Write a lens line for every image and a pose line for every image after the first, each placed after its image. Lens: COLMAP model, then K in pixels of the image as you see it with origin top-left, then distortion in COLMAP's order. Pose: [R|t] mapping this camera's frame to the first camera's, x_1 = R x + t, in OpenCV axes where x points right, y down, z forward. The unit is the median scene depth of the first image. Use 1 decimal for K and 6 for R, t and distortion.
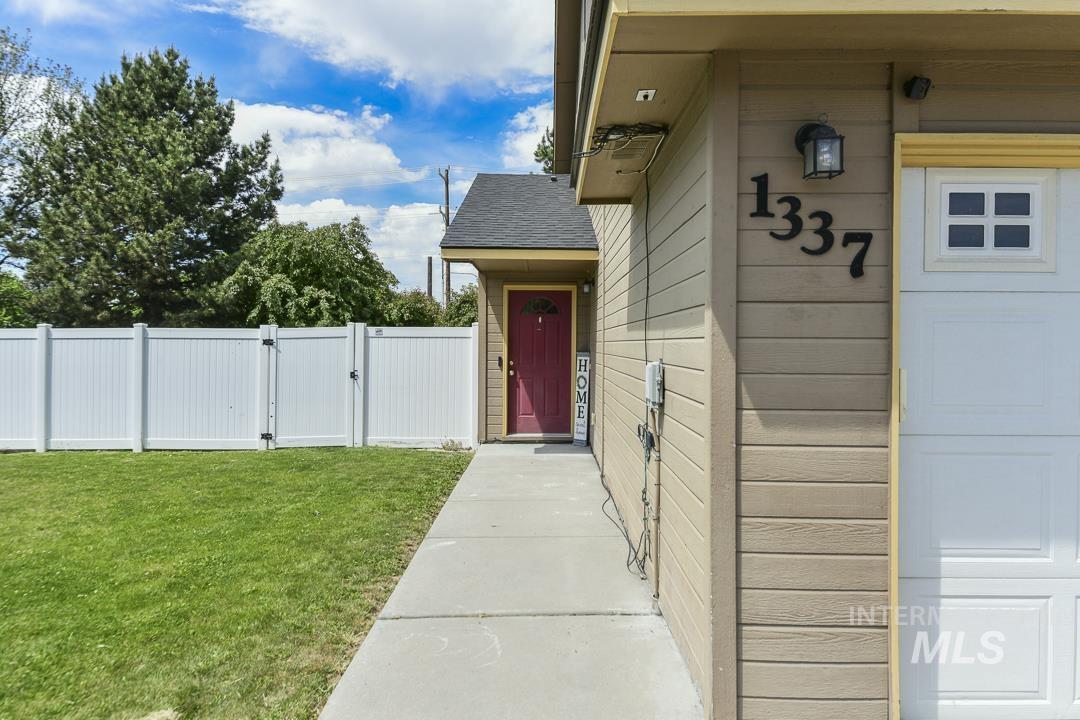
lens RADIAL K [[707.3, 0, 541.9], [0, 707.3, 348.6], [0, 0, 1]] dist [0.021794, -0.000734]
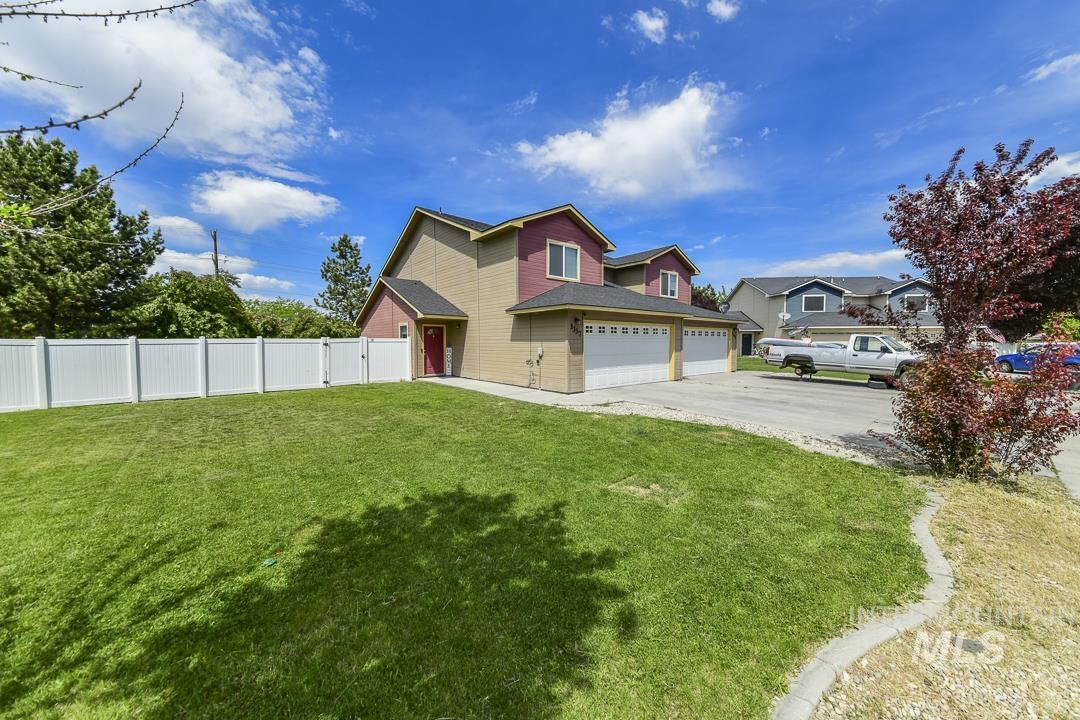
lens RADIAL K [[382.4, 0, 540.4], [0, 382.4, 349.1], [0, 0, 1]] dist [0.001484, 0.000437]
pose [[0.767273, -0.020908, 0.640980, -0.794182], [0.010854, 0.999749, 0.019617, -0.013480], [-0.641229, -0.008095, 0.767307, -0.610274]]
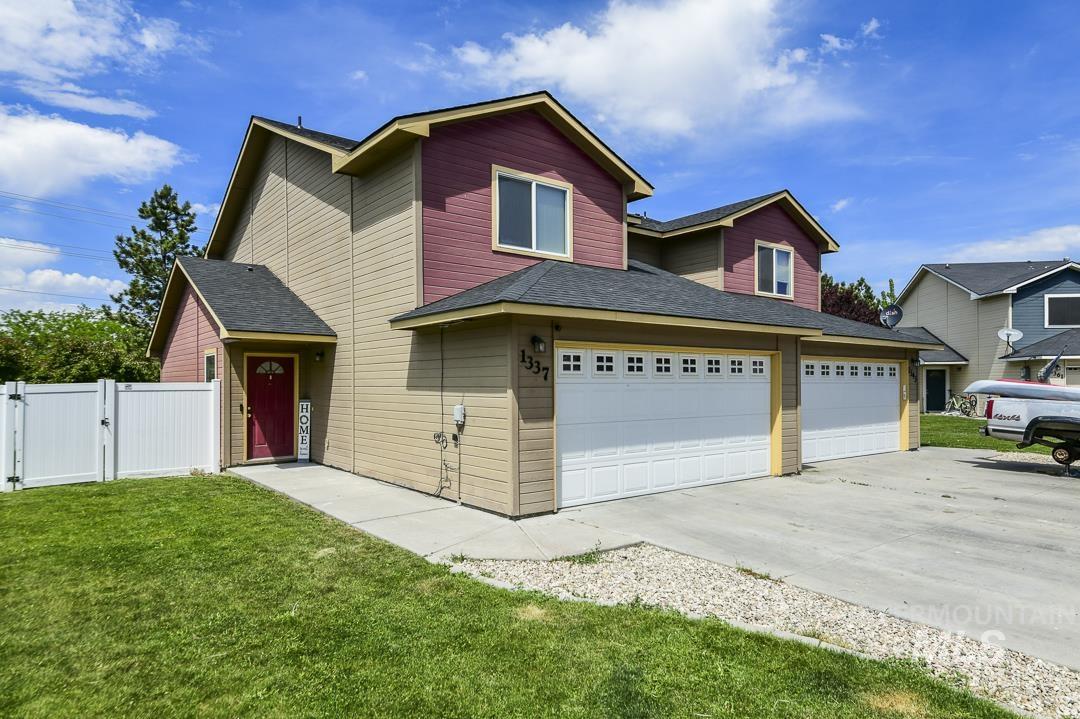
lens RADIAL K [[678.6, 0, 540.0], [0, 678.6, 359.5], [0, 0, 1]] dist [-0.001188, -0.002183]
pose [[0.786569, 0.012940, 0.617366, -0.471035], [0.012136, 0.999263, -0.036407, -0.022906], [-0.617383, 0.036129, 0.785833, -0.462713]]
